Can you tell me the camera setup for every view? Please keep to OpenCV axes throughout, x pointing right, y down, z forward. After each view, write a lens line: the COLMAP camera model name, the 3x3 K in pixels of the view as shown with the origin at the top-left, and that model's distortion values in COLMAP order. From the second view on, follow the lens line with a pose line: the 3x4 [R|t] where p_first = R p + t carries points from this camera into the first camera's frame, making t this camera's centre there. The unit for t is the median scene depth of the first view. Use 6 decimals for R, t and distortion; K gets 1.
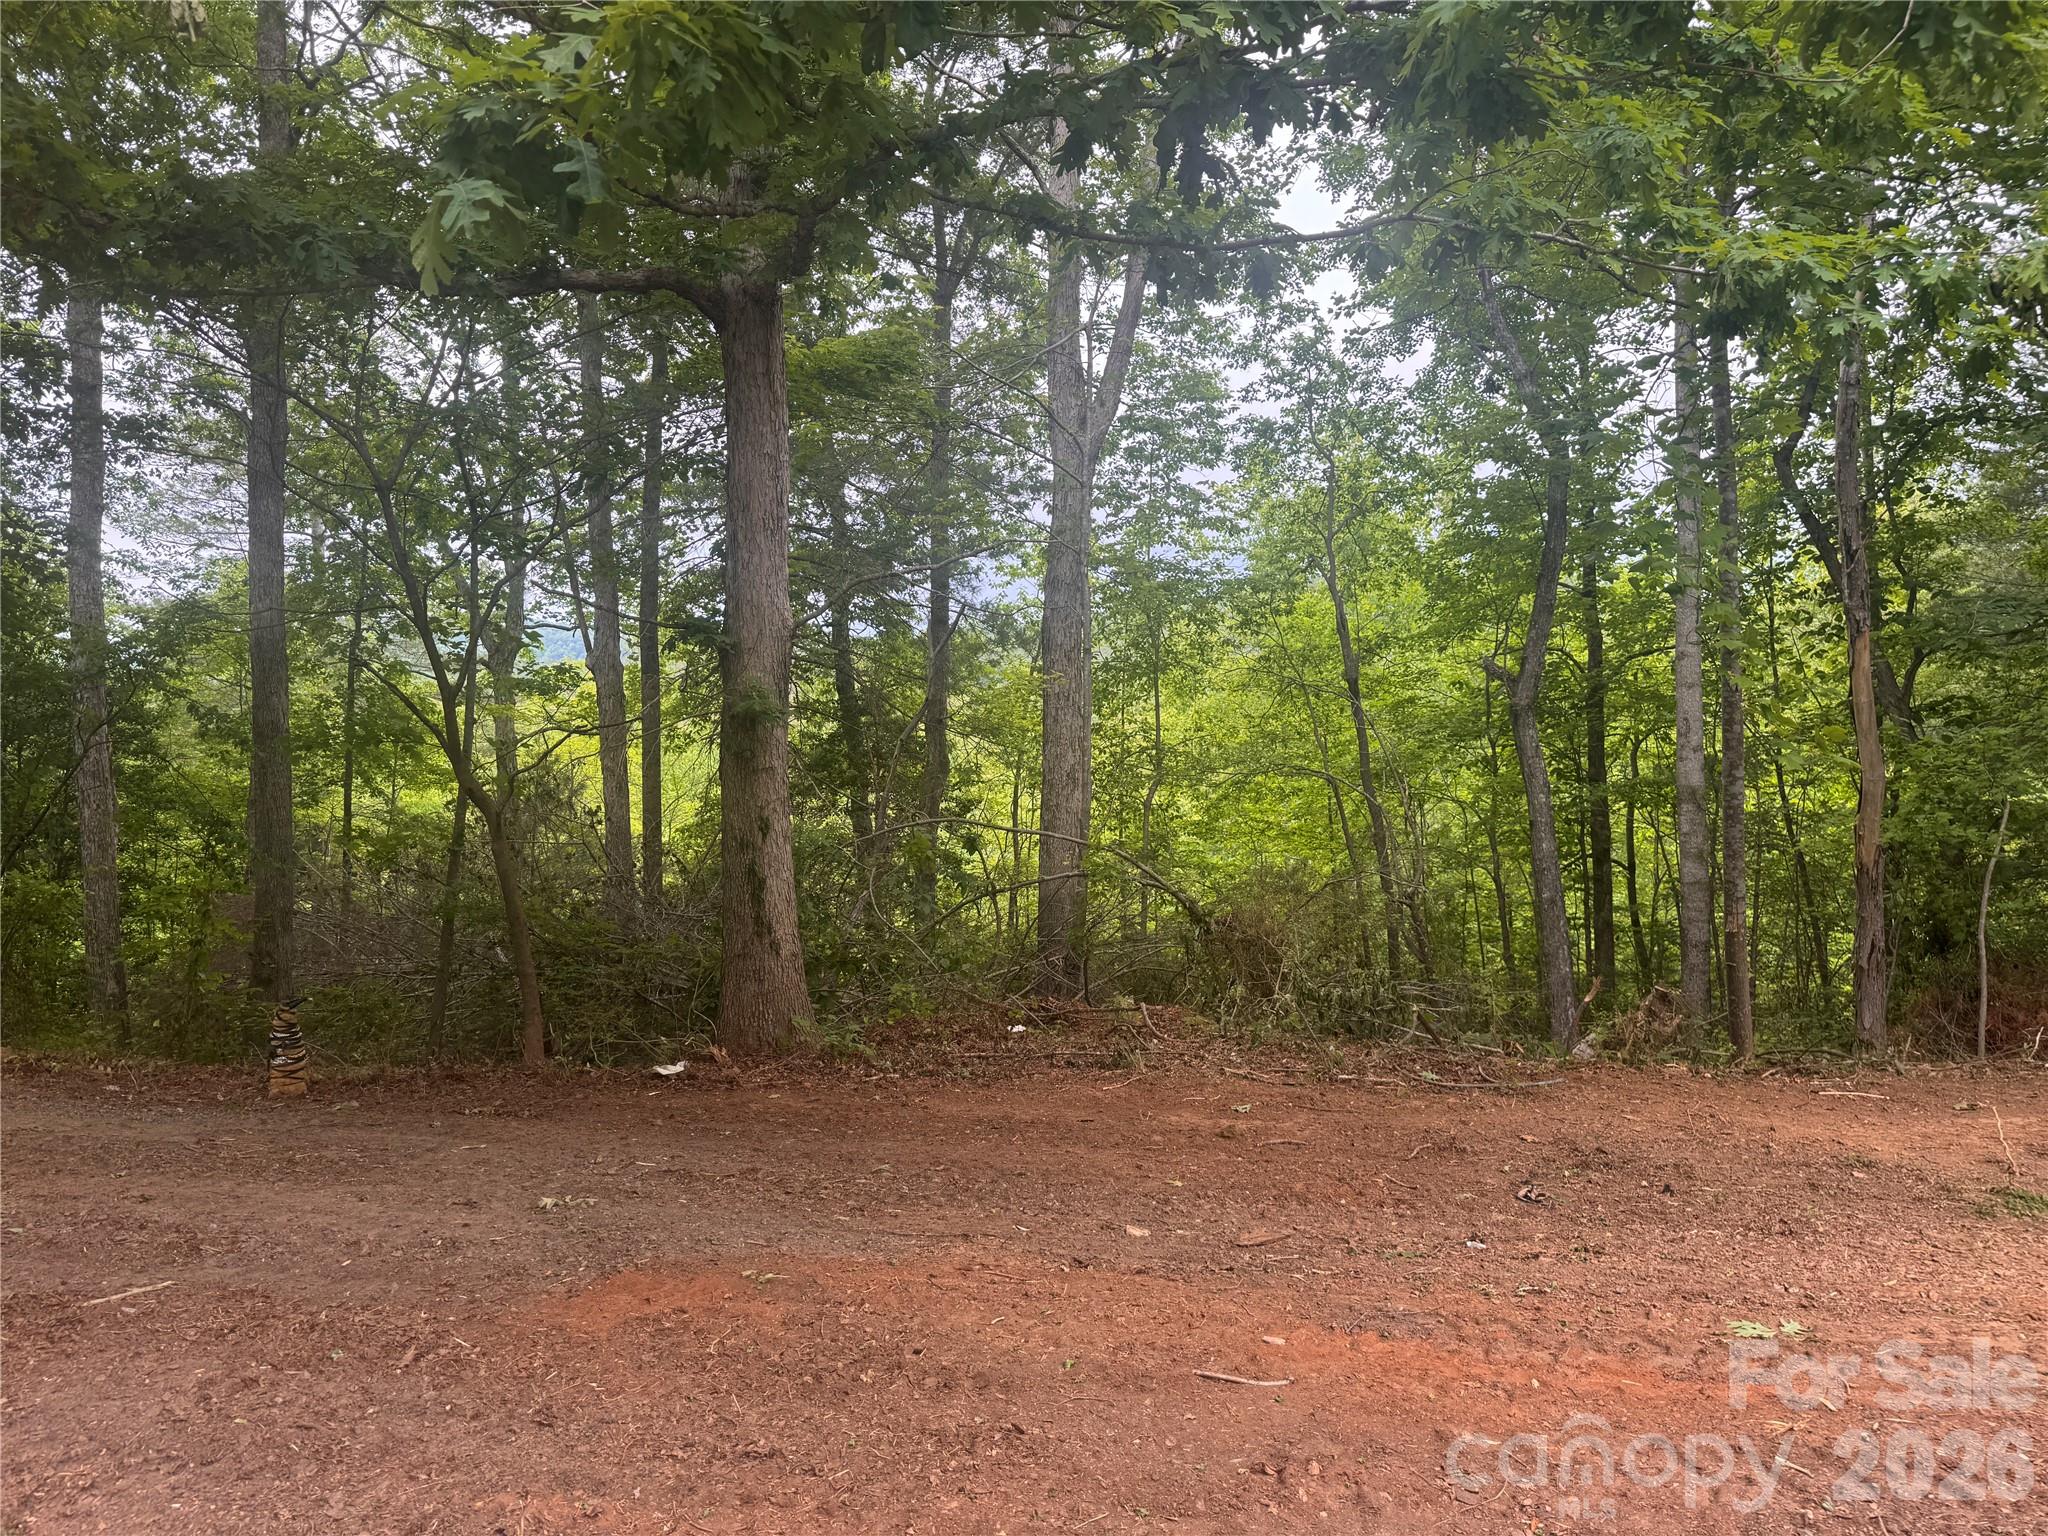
lens RADIAL K [[1431.3, 0, 1022.9], [0, 1431.3, 770.4], [0, 0, 1]] dist [-0.001080, -0.000054]
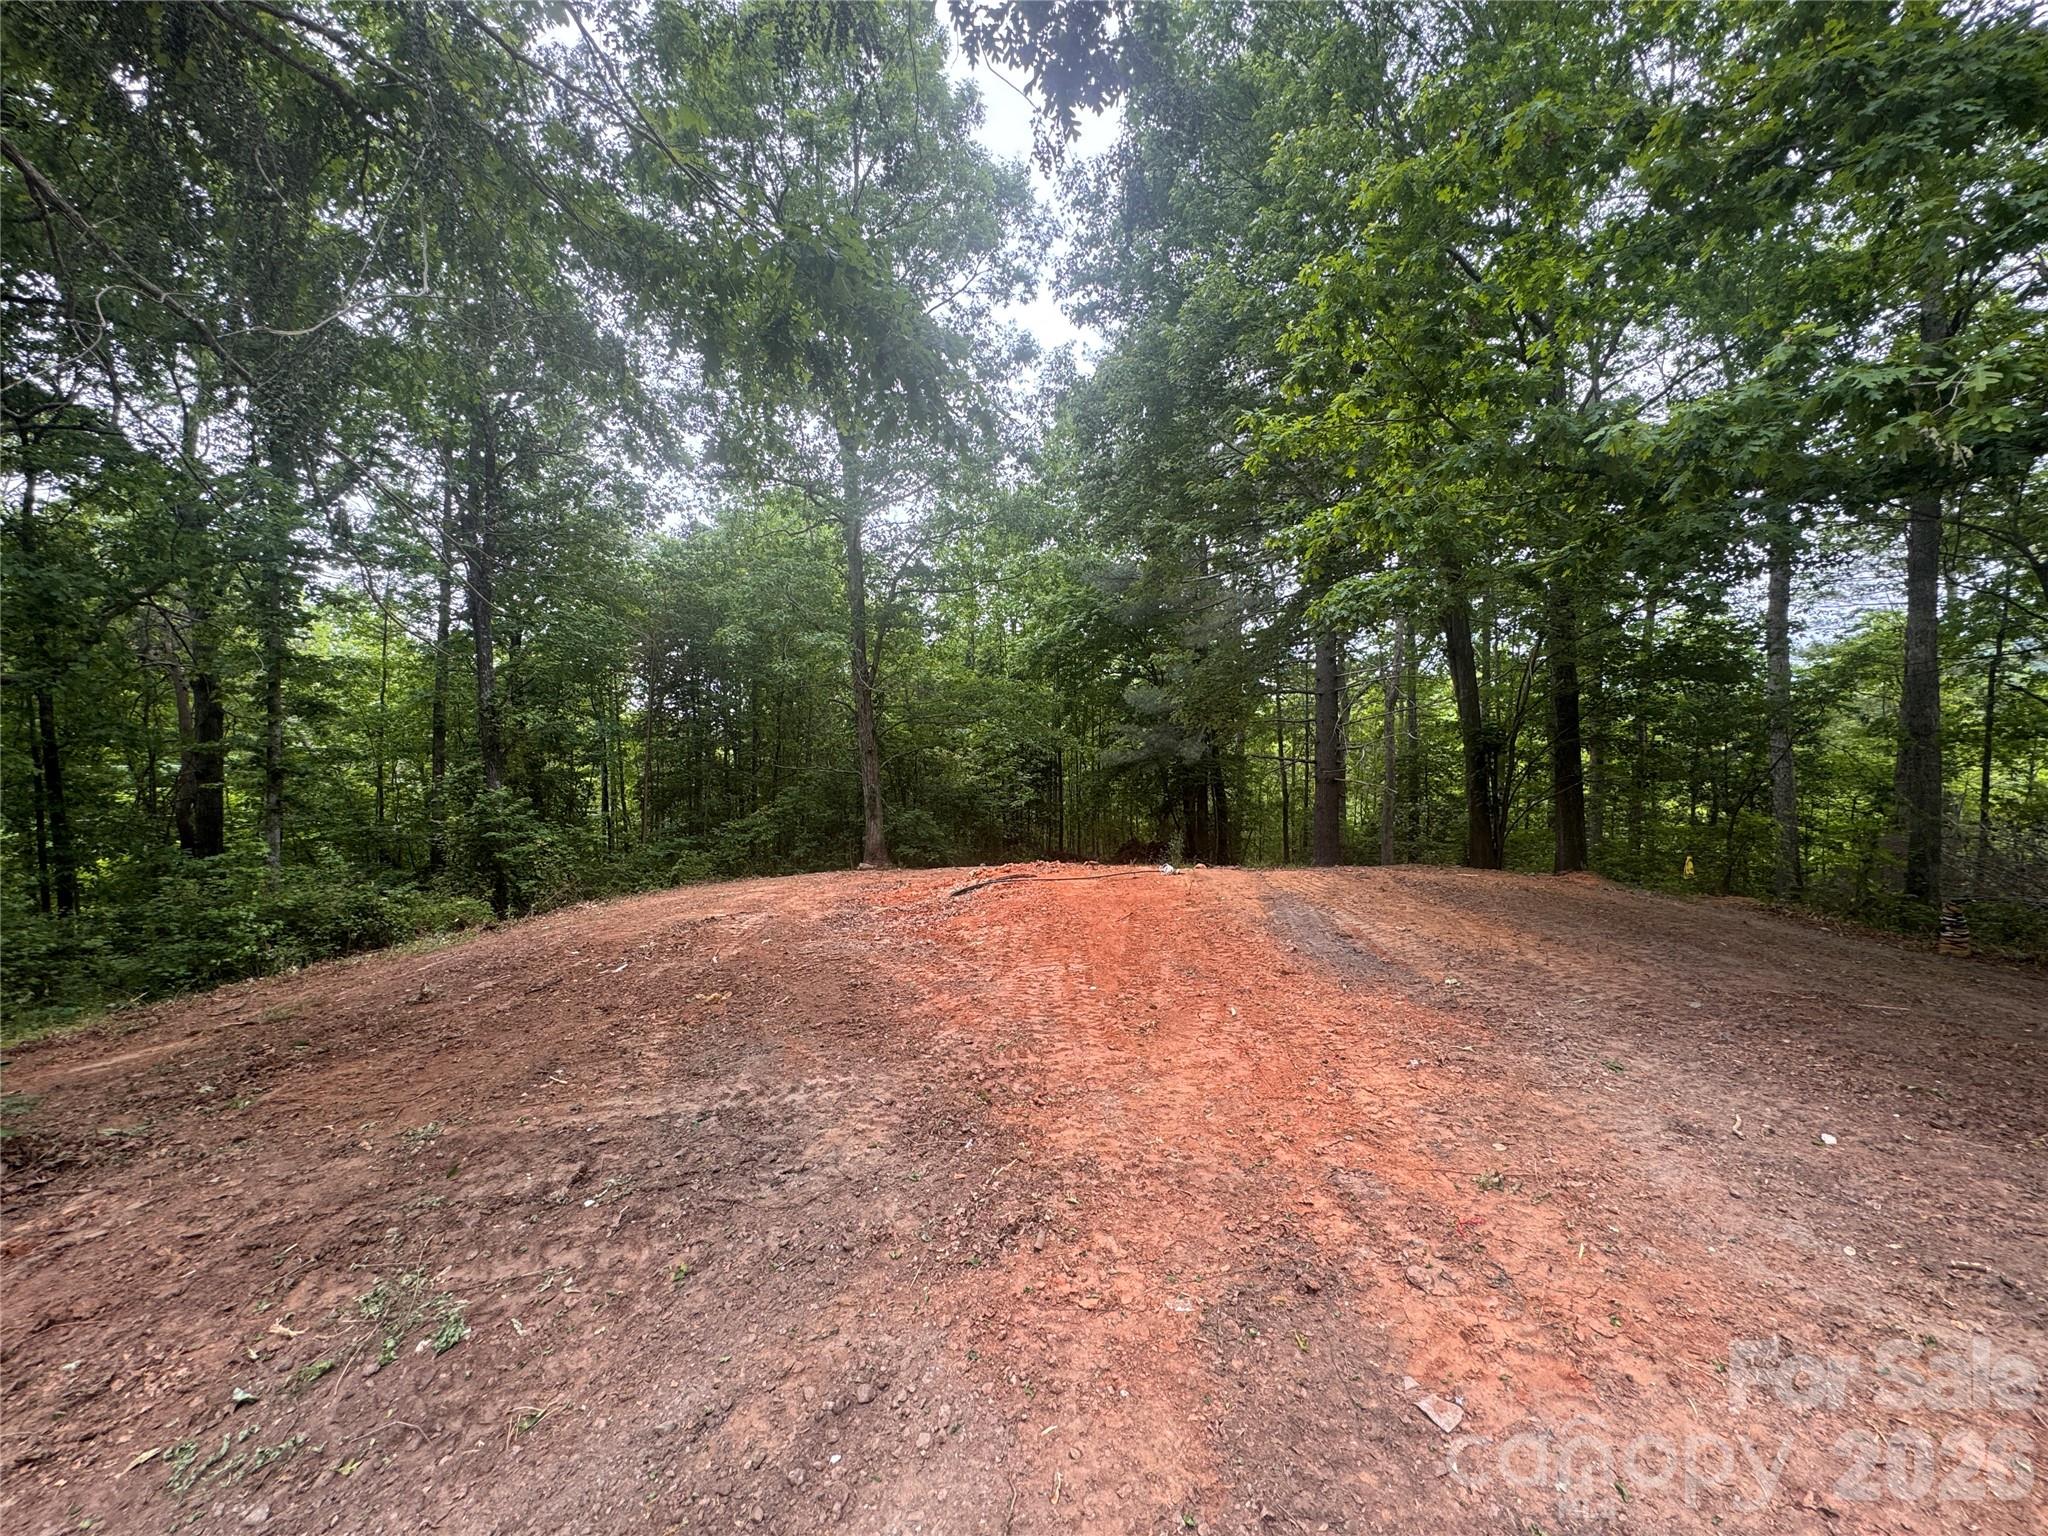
lens RADIAL K [[817.6, 0, 1020.9], [0, 817.6, 763.5], [0, 0, 1]] dist [0.002121, 0.000277]
pose [[0.269882, 0.016741, -0.962748, 0.049424], [-0.000197, 0.999850, 0.017330, -0.006218], [0.962893, -0.004488, 0.269845, -0.137507]]
